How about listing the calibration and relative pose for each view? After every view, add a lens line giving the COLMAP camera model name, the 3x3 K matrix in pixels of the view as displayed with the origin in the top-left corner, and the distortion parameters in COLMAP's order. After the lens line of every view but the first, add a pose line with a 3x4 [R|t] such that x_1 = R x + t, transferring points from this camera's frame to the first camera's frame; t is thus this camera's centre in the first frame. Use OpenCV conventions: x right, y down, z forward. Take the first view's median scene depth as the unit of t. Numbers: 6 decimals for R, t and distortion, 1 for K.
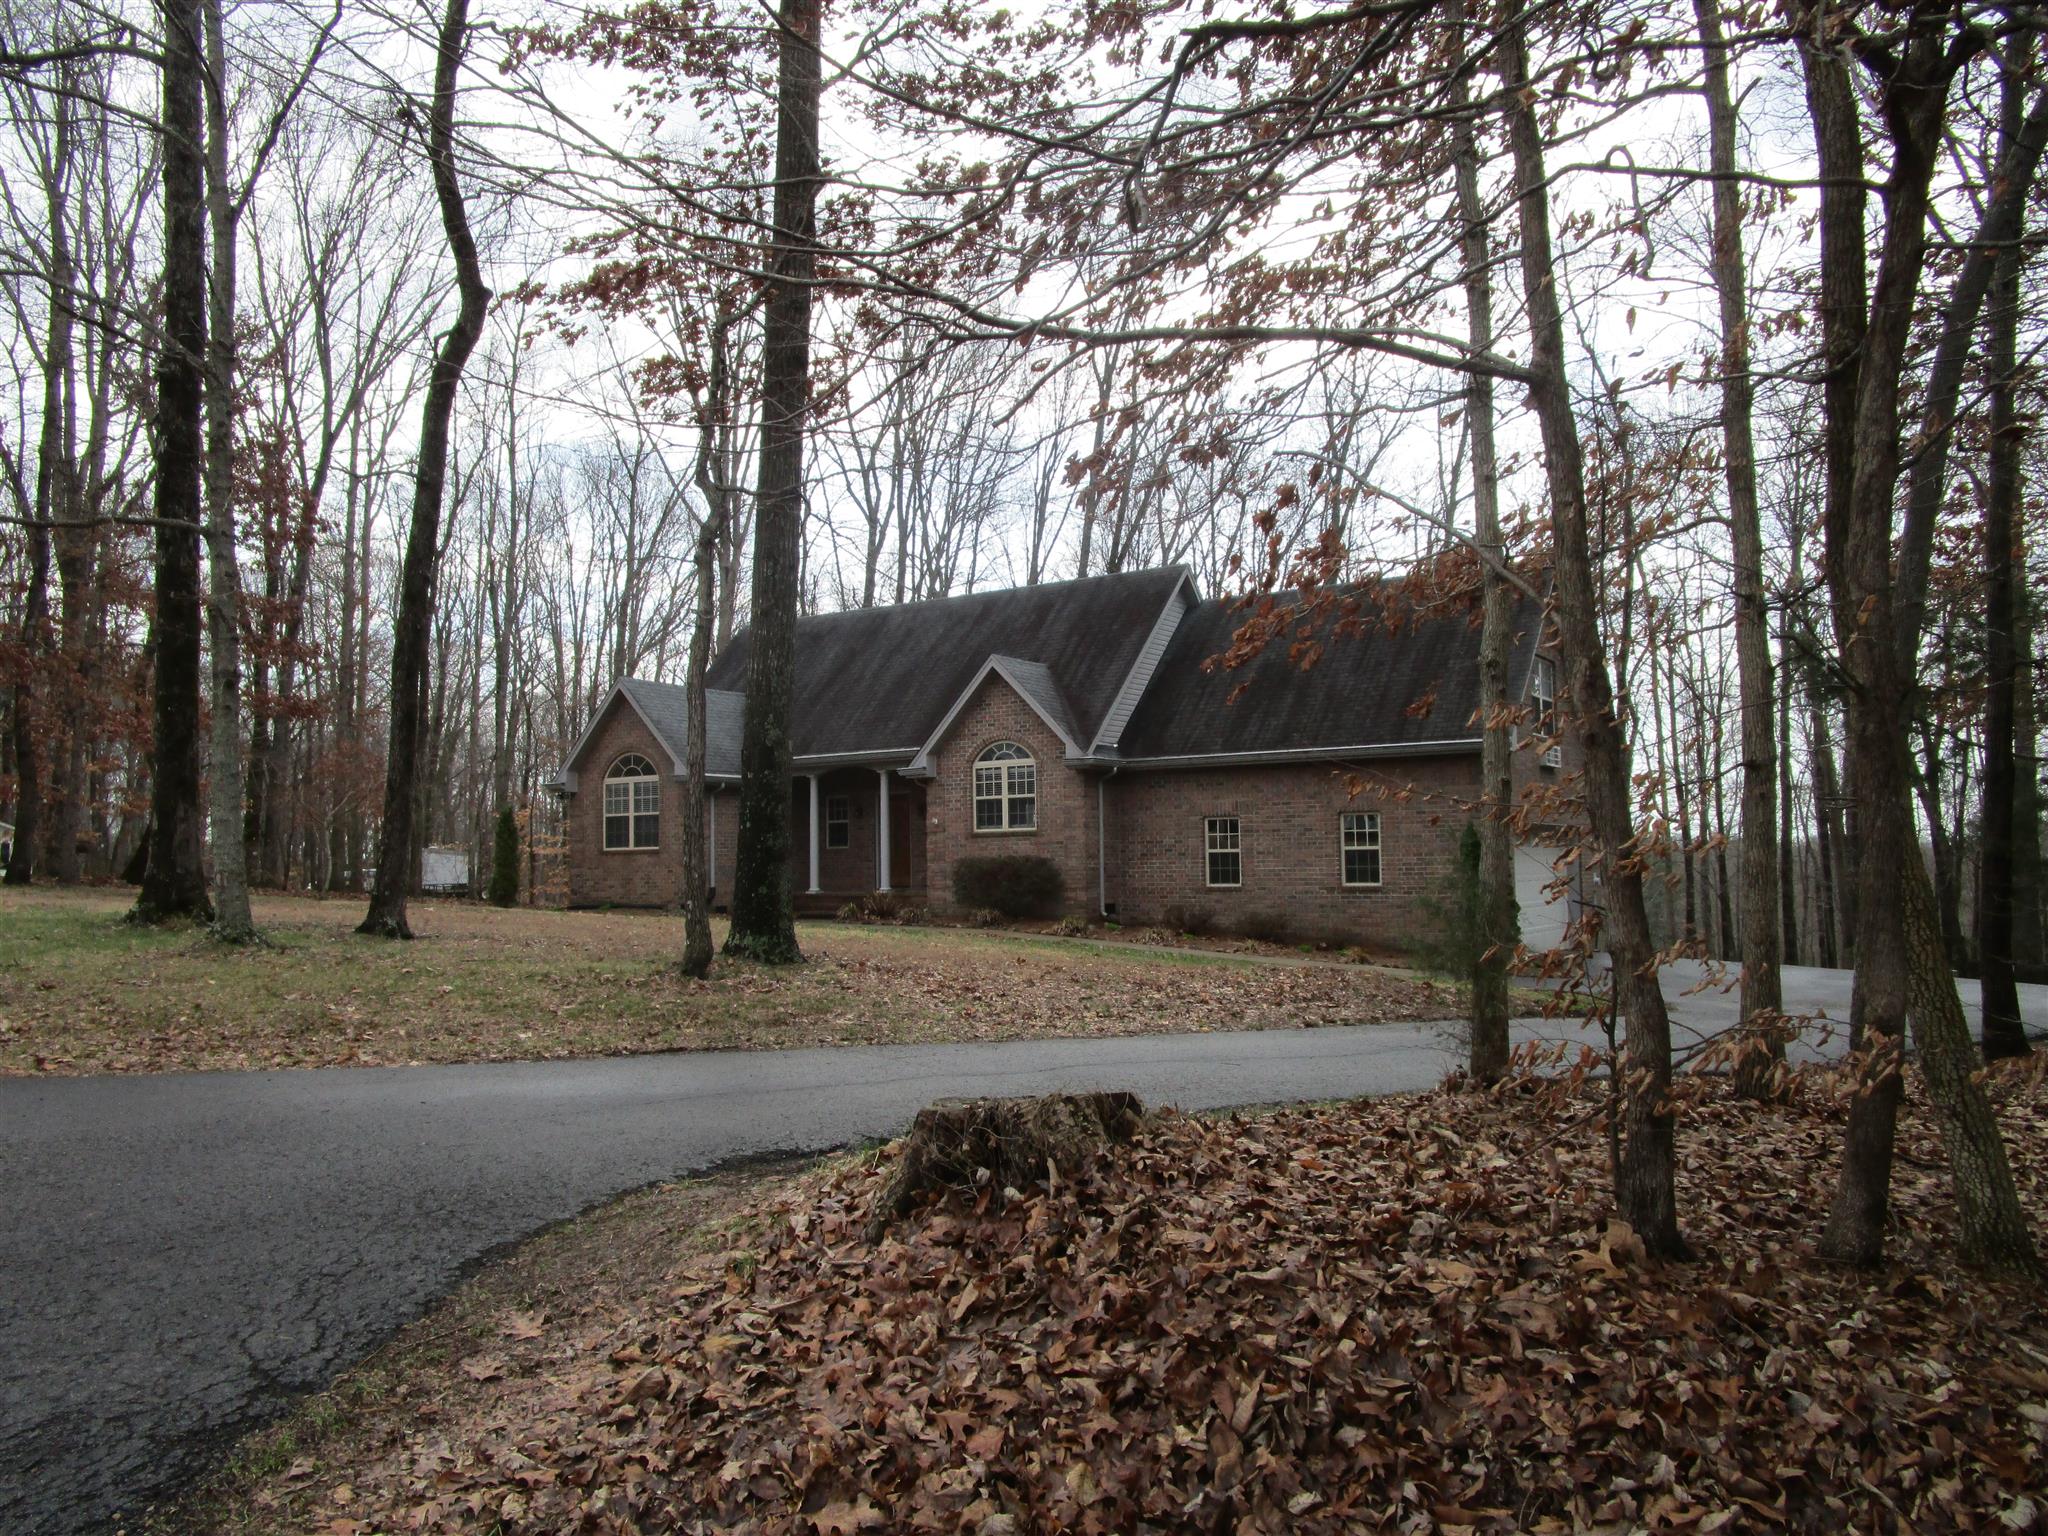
lens RADIAL K [[1469.2, 0, 1024.0], [0, 1469.2, 768.0], [0, 0, 1]] dist [-0.022914, 0.000098]
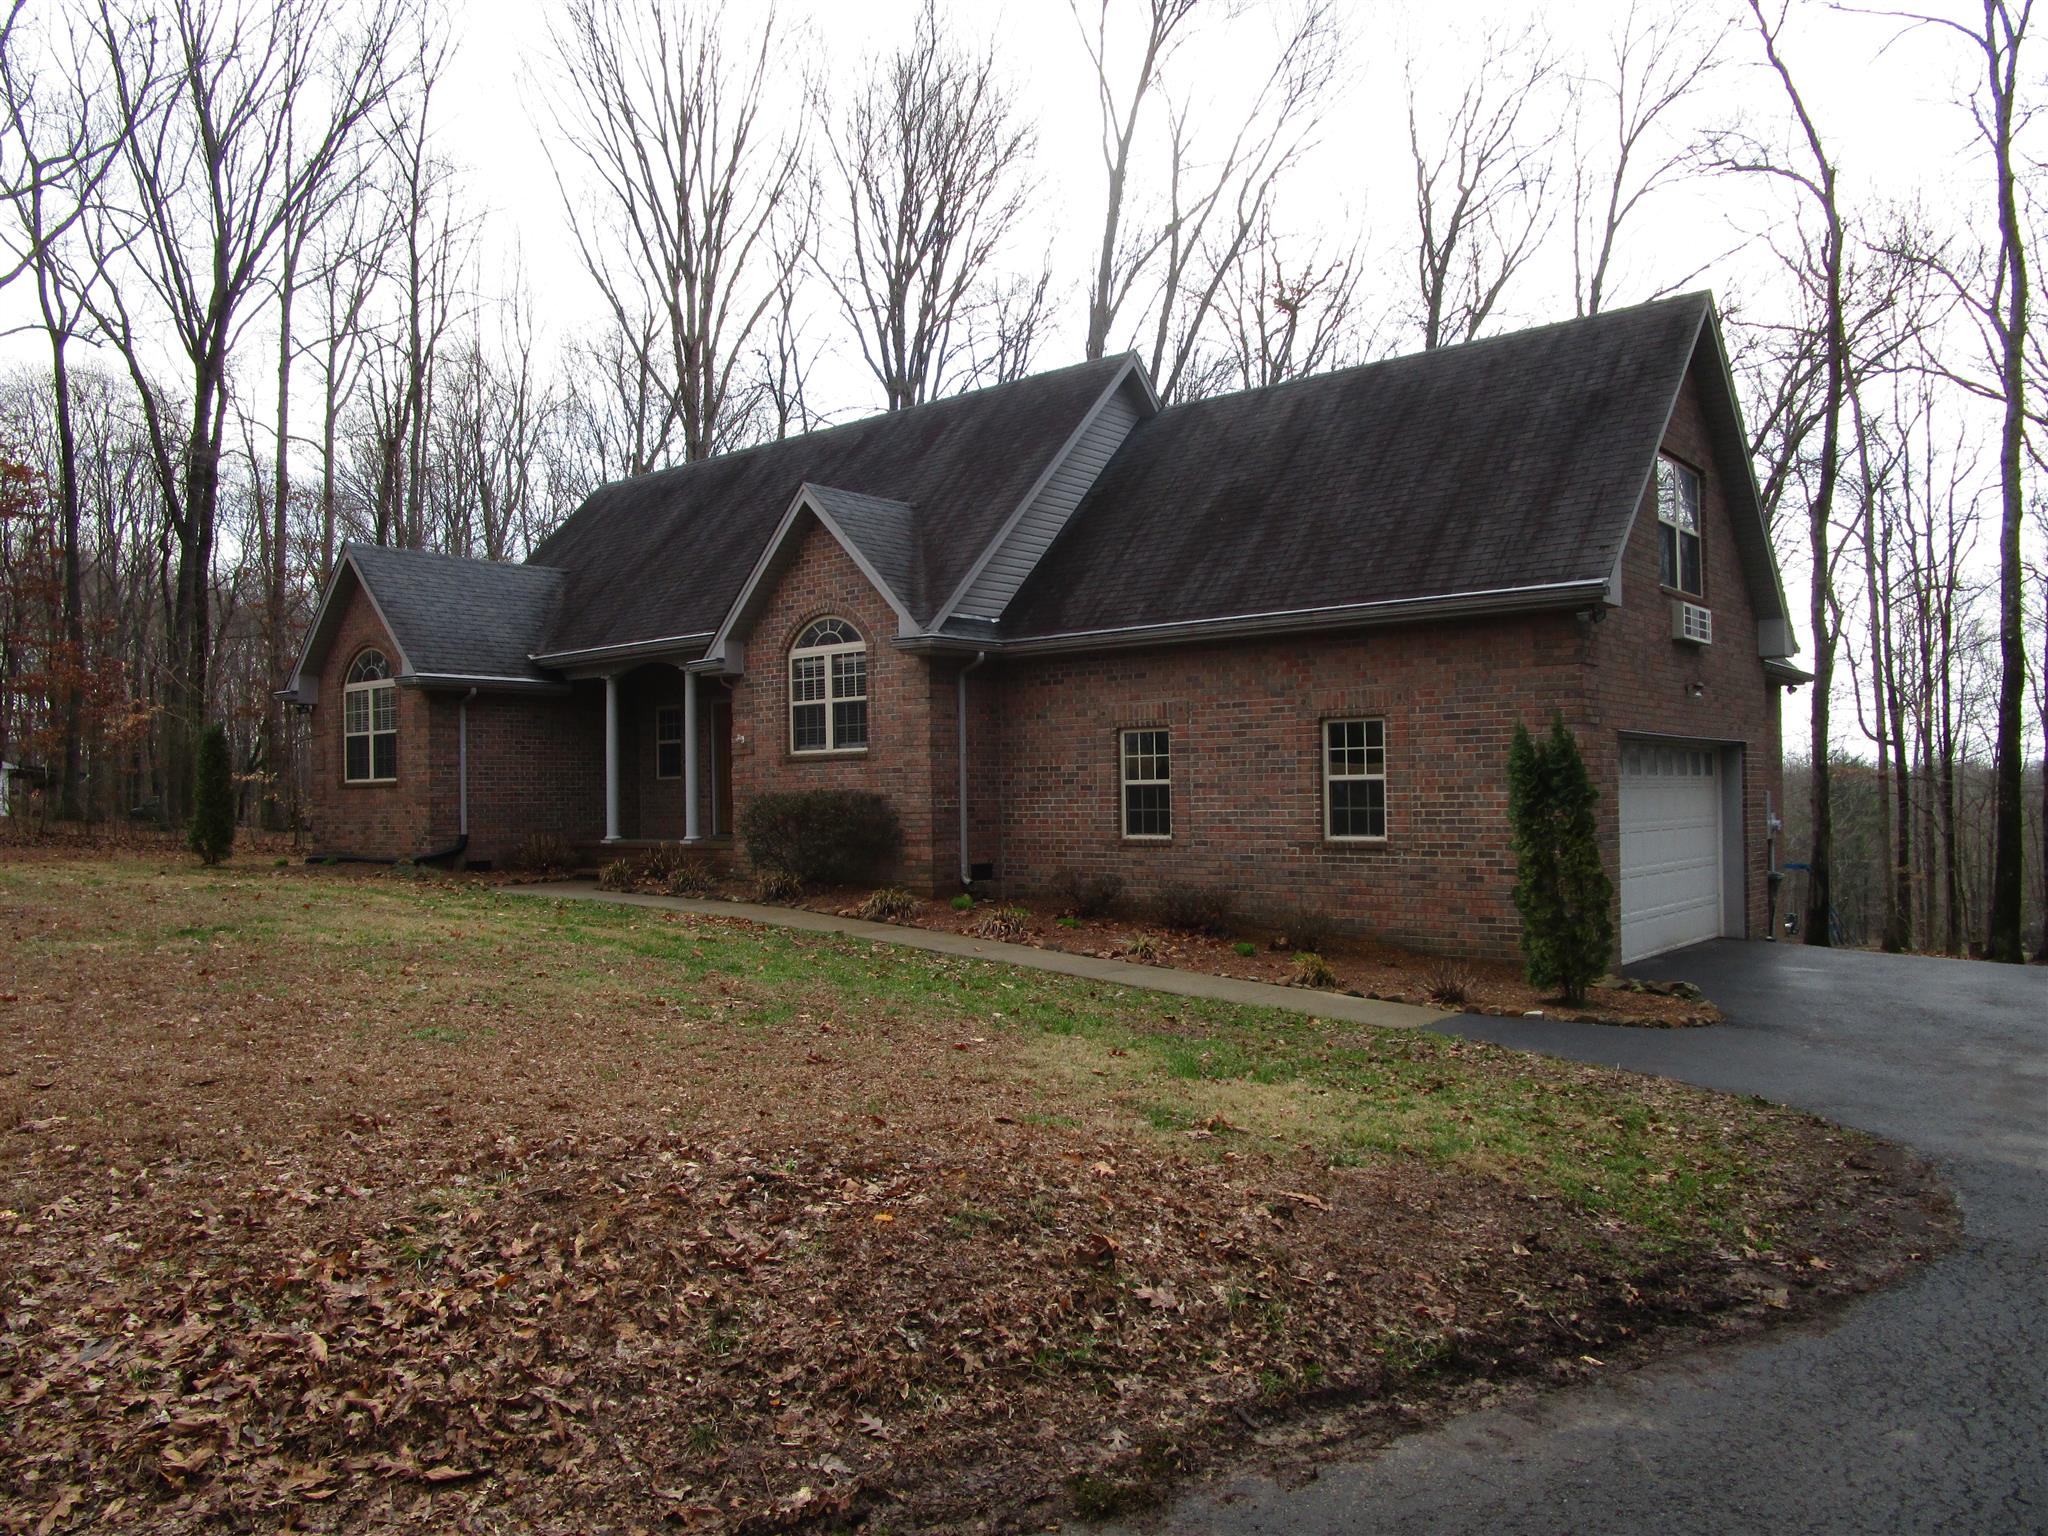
lens RADIAL K [[1469.2, 0, 1024.0], [0, 1469.2, 768.0], [0, 0, 1]] dist [-0.022914, 0.000098]
pose [[0.993709, -0.002904, -0.111957, 0.149965], [0.008186, 0.998873, 0.046750, 0.019883], [0.111695, -0.047373, 0.992613, 0.361957]]
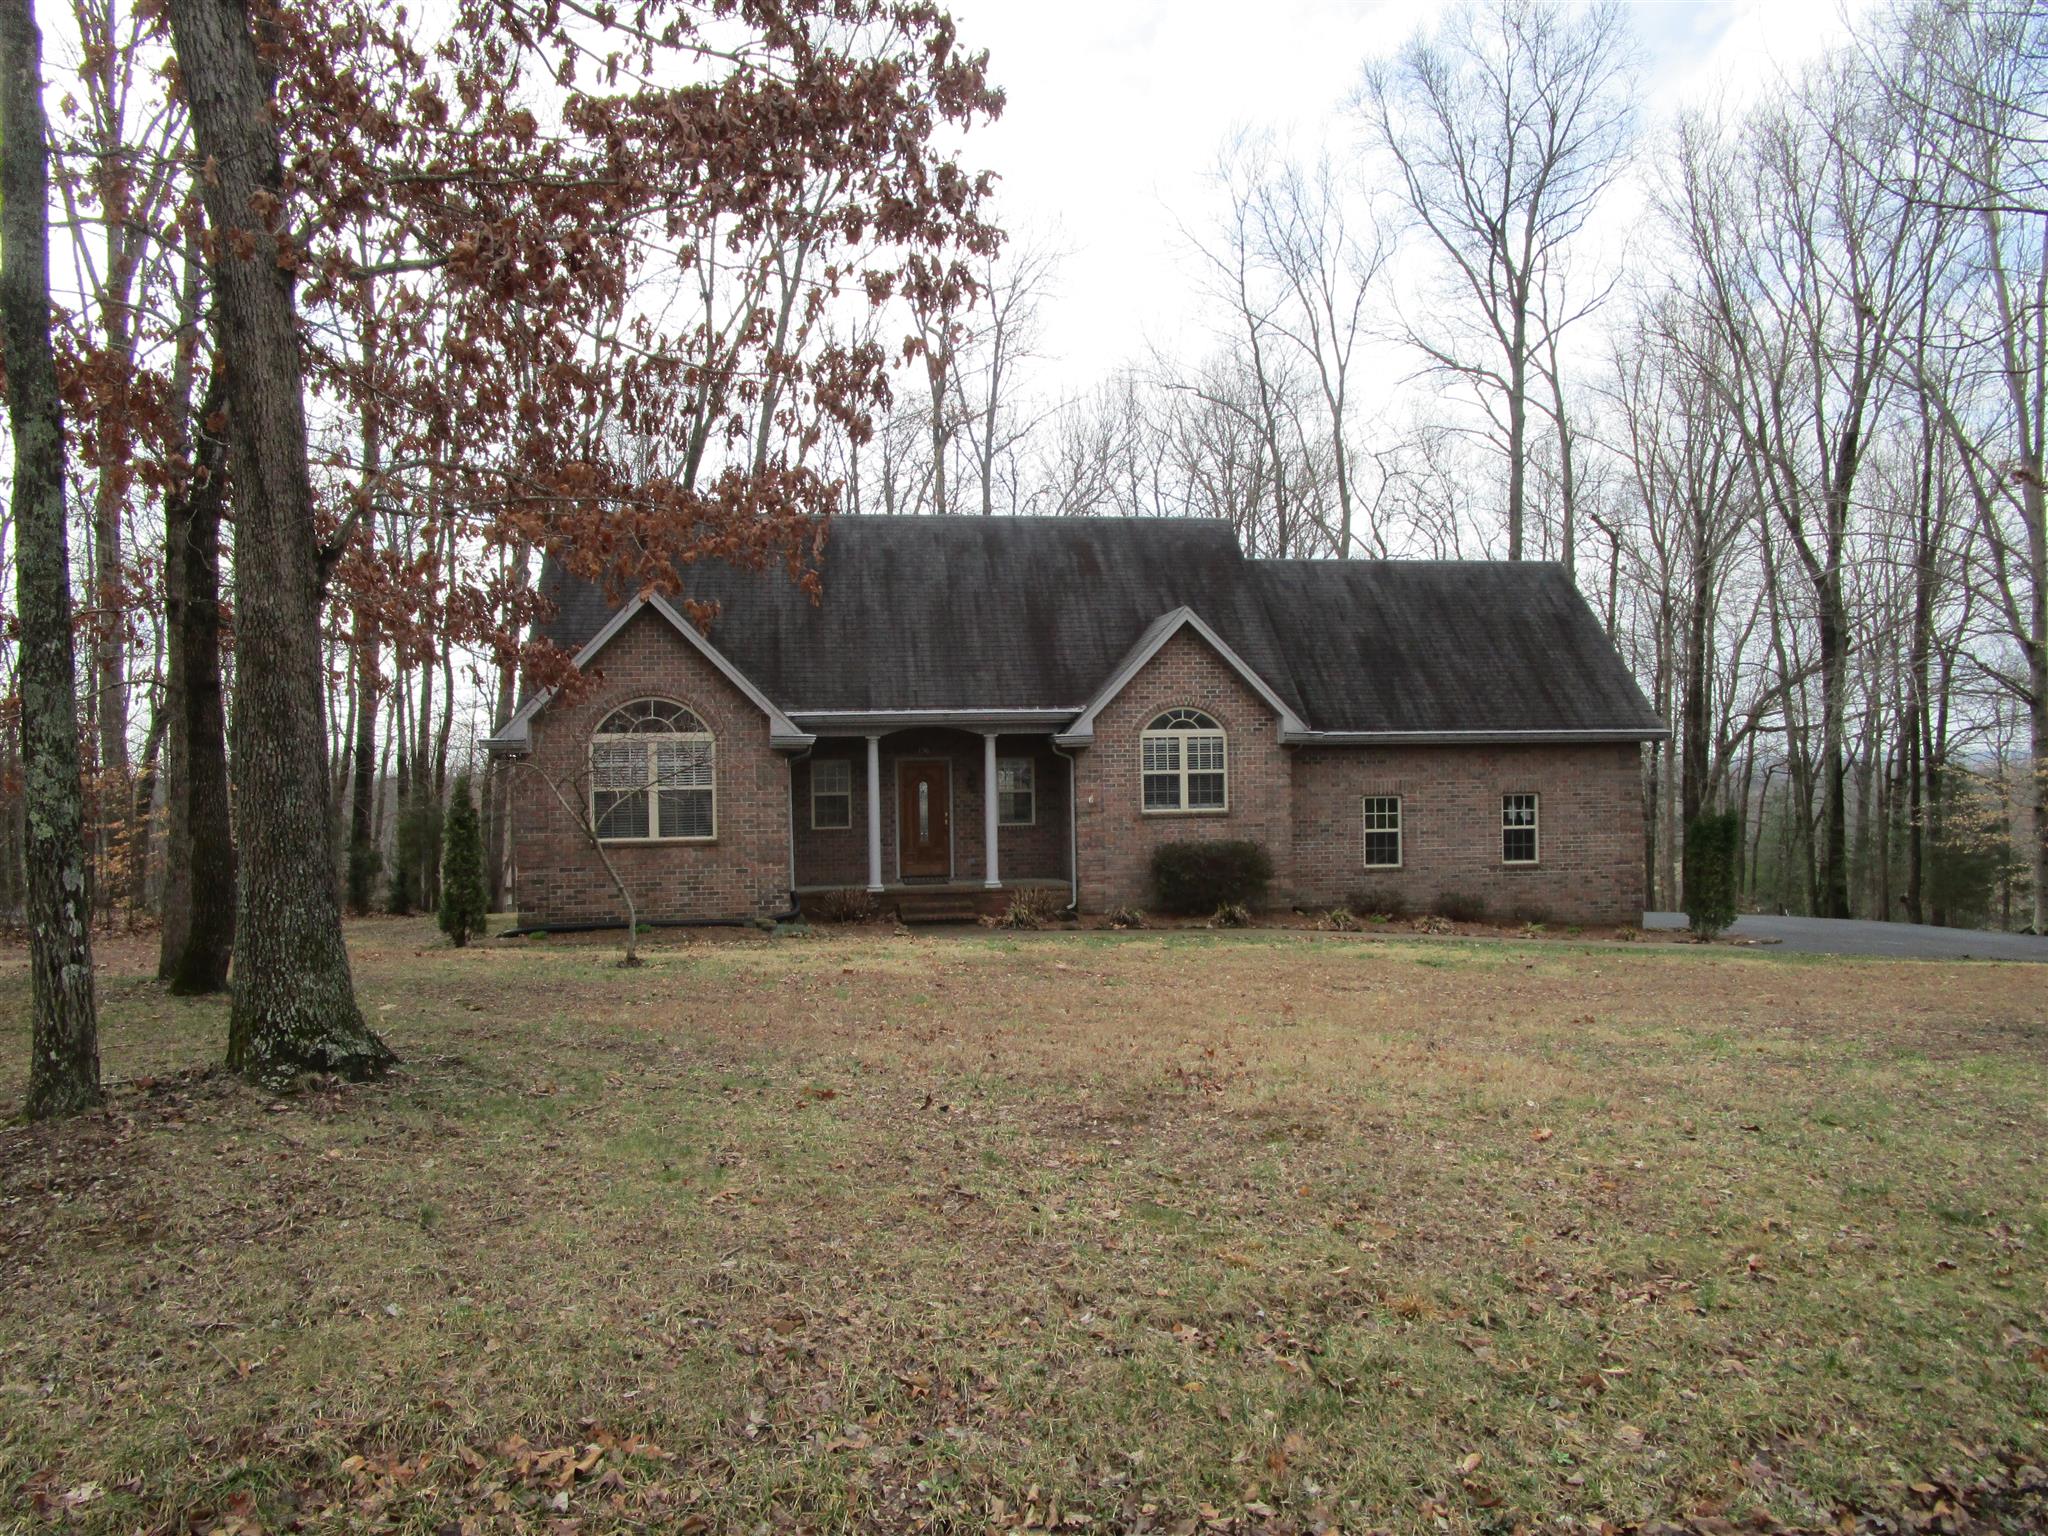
lens RADIAL K [[1469.2, 0, 1024.0], [0, 1469.2, 768.0], [0, 0, 1]] dist [-0.022914, 0.000098]
pose [[0.737959, 0.008086, 0.674797, -0.679029], [-0.038209, 0.998825, 0.029817, -0.004948], [-0.673763, -0.047787, 0.737400, 0.432429]]
